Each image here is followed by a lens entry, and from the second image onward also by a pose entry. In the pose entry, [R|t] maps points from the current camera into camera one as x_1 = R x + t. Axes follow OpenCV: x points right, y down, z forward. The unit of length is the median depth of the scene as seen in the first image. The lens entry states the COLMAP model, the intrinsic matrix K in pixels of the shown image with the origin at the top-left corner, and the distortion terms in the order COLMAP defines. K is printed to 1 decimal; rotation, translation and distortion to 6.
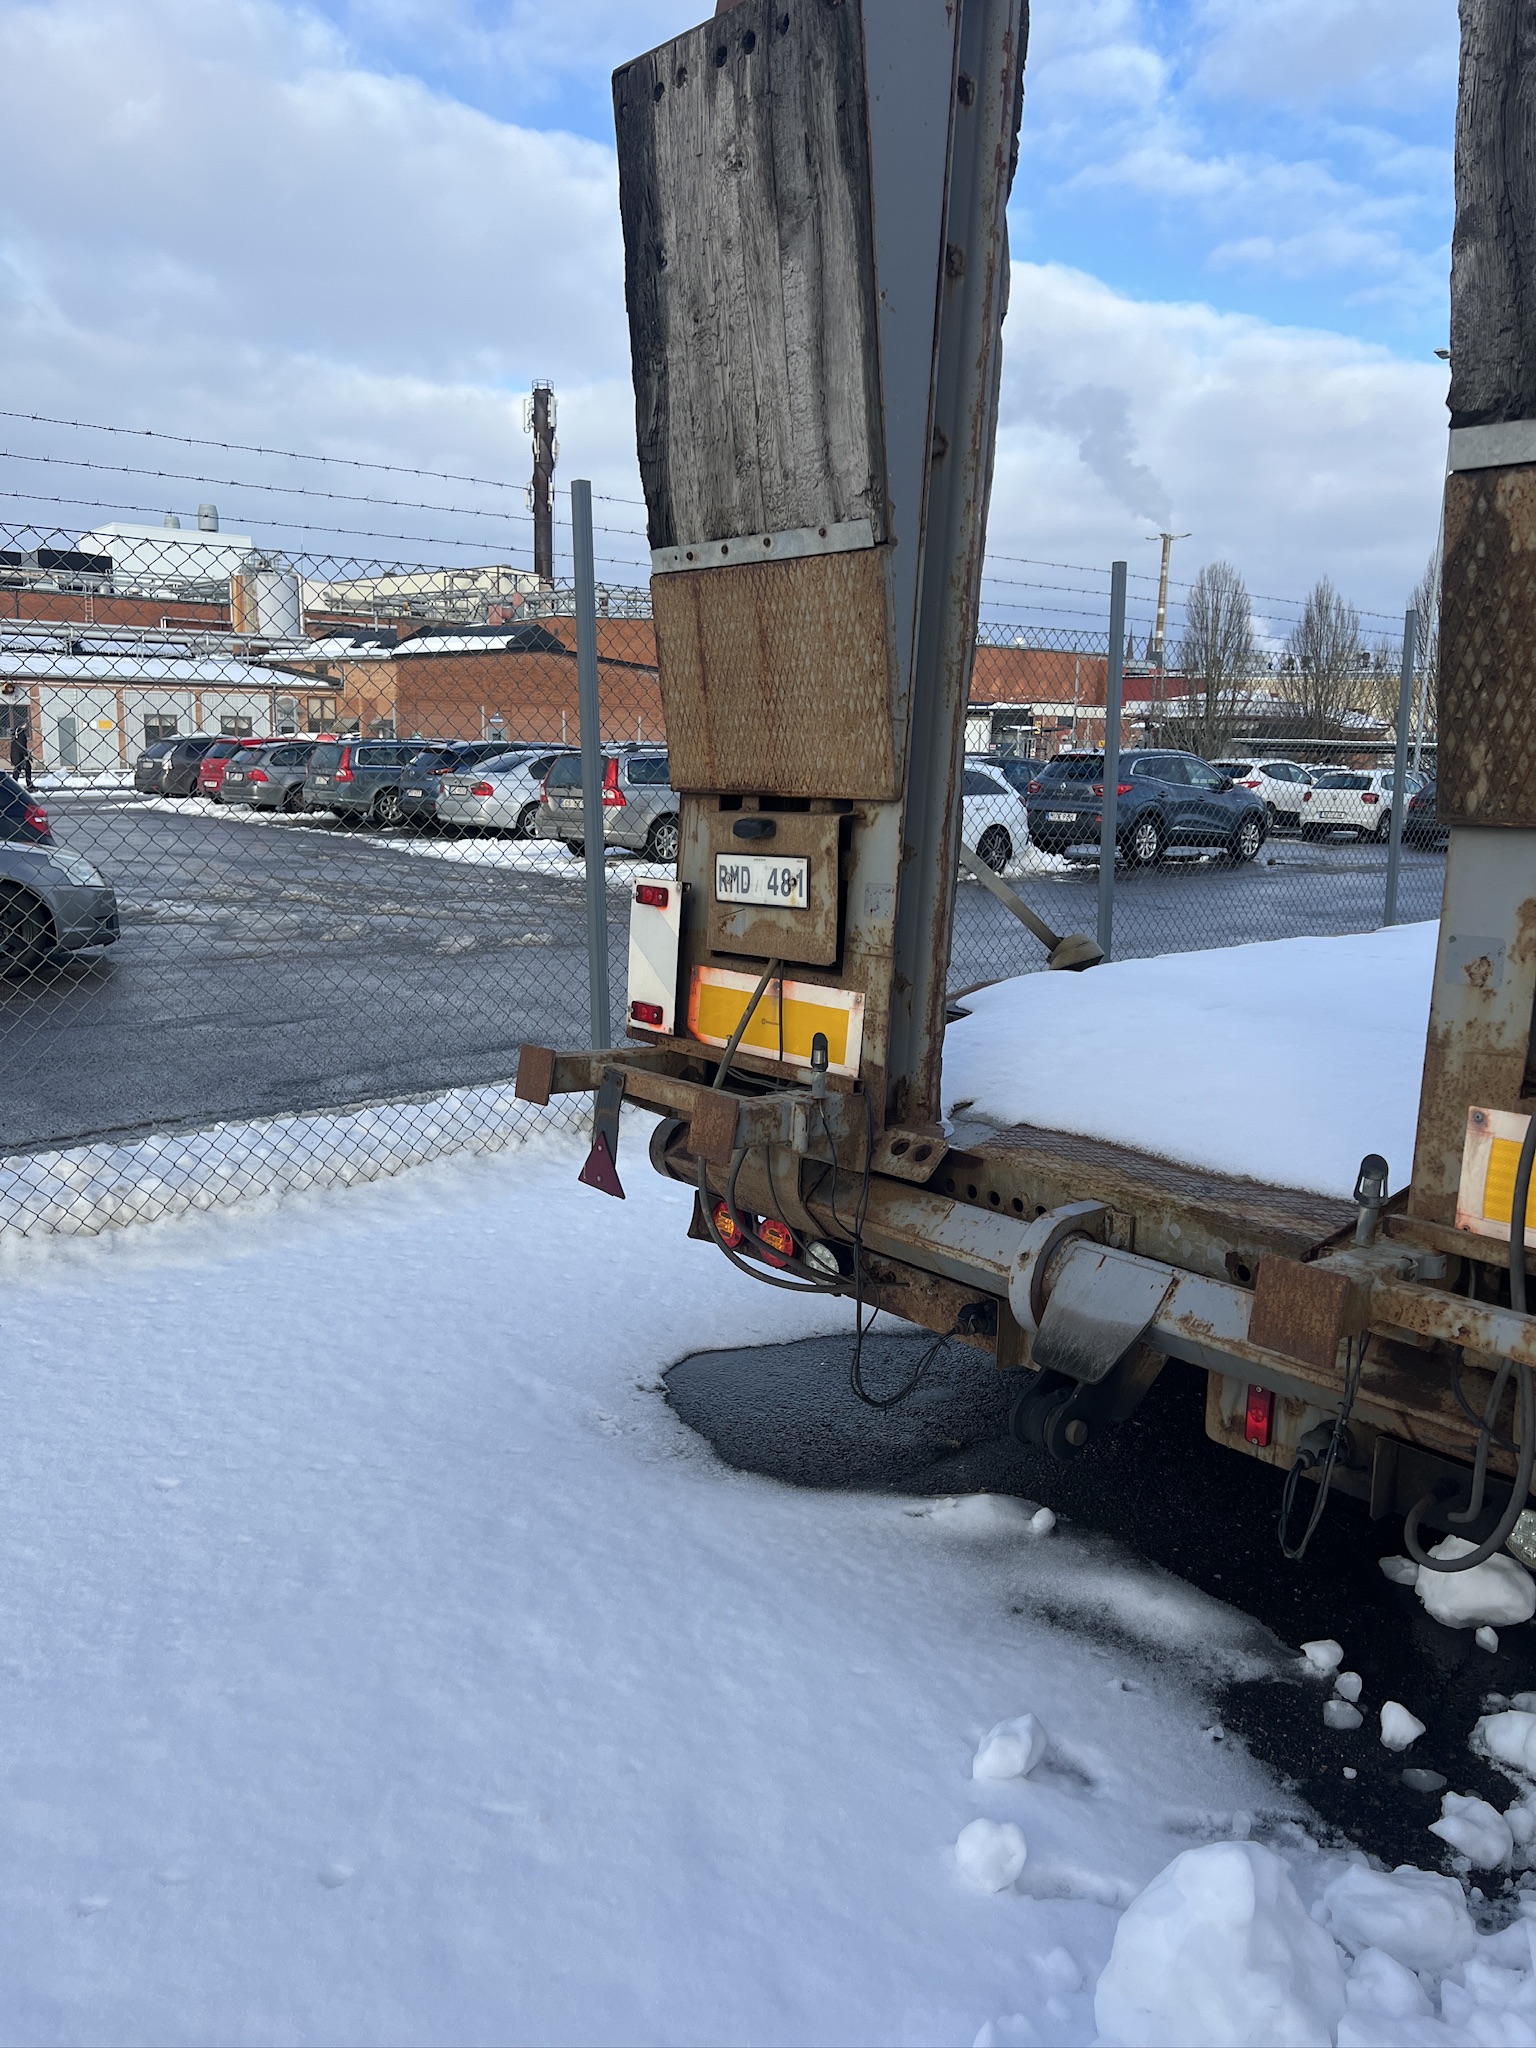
lens RADIAL K [[1530.8, 0, 773.5], [0, 1530.8, 999.0], [0, 0, 1]] dist [0.069992, -0.100221]
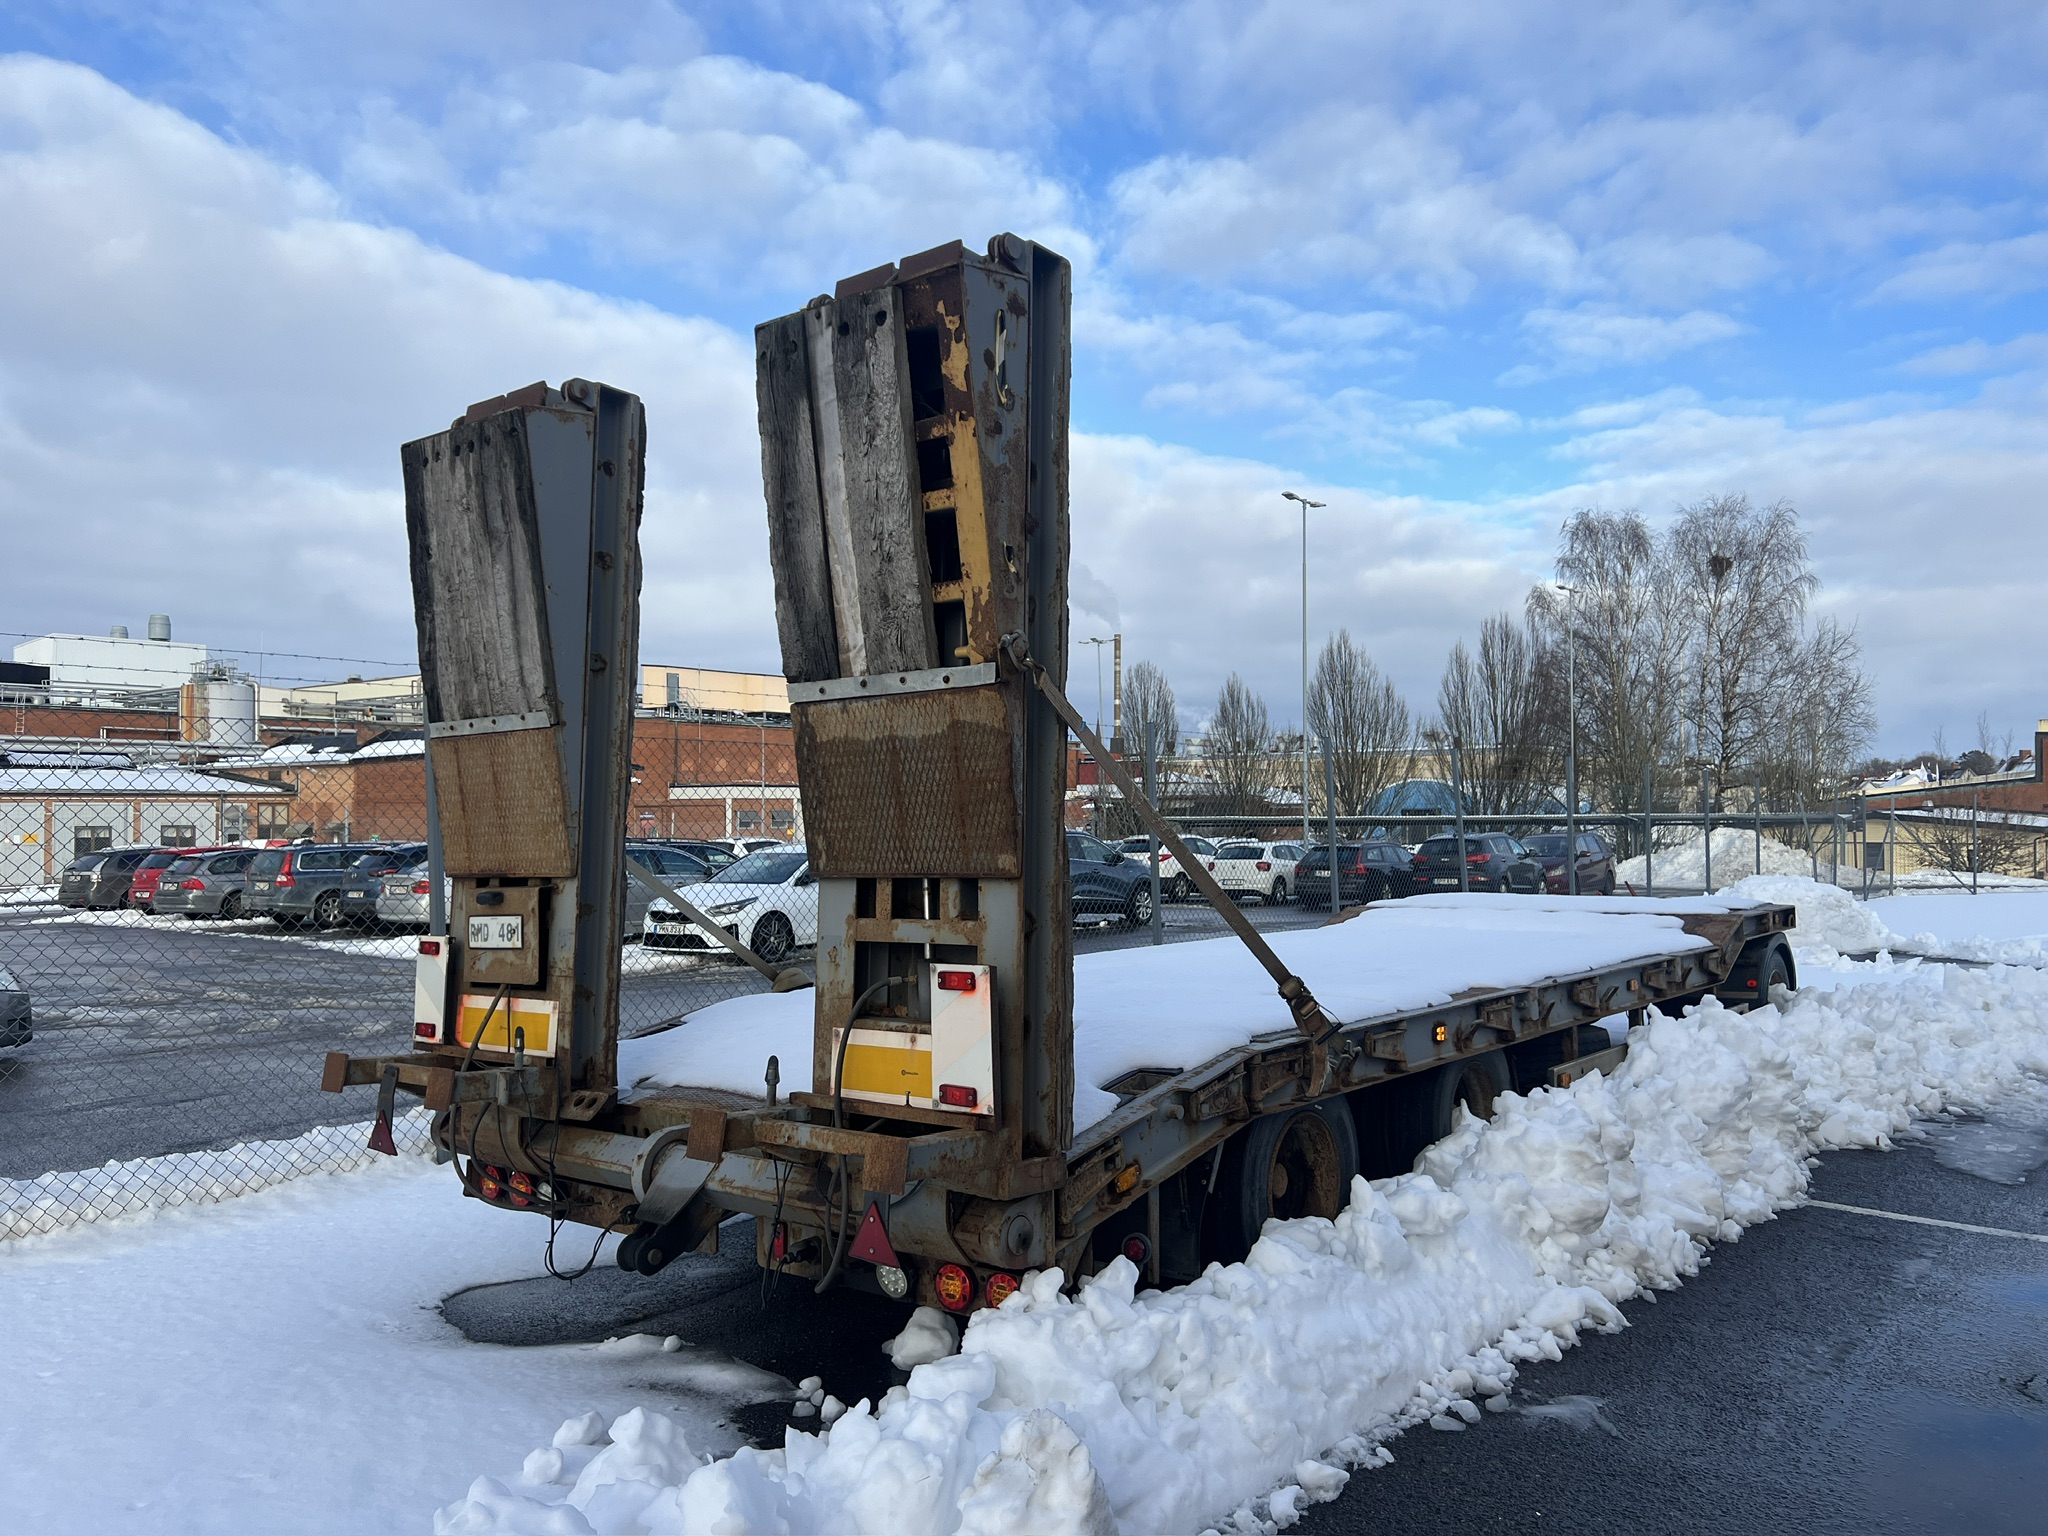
lens RADIAL K [[1530.8, 0, 1042.6], [0, 1530.8, 771.3], [0, 0, 1]] dist [0.069992, -0.100221]
pose [[0.984238, -0.024565, 0.175136, 0.255079], [0.059190, 0.978950, -0.195329, 0.094955], [-0.166651, 0.202617, 0.964974, -0.590208]]
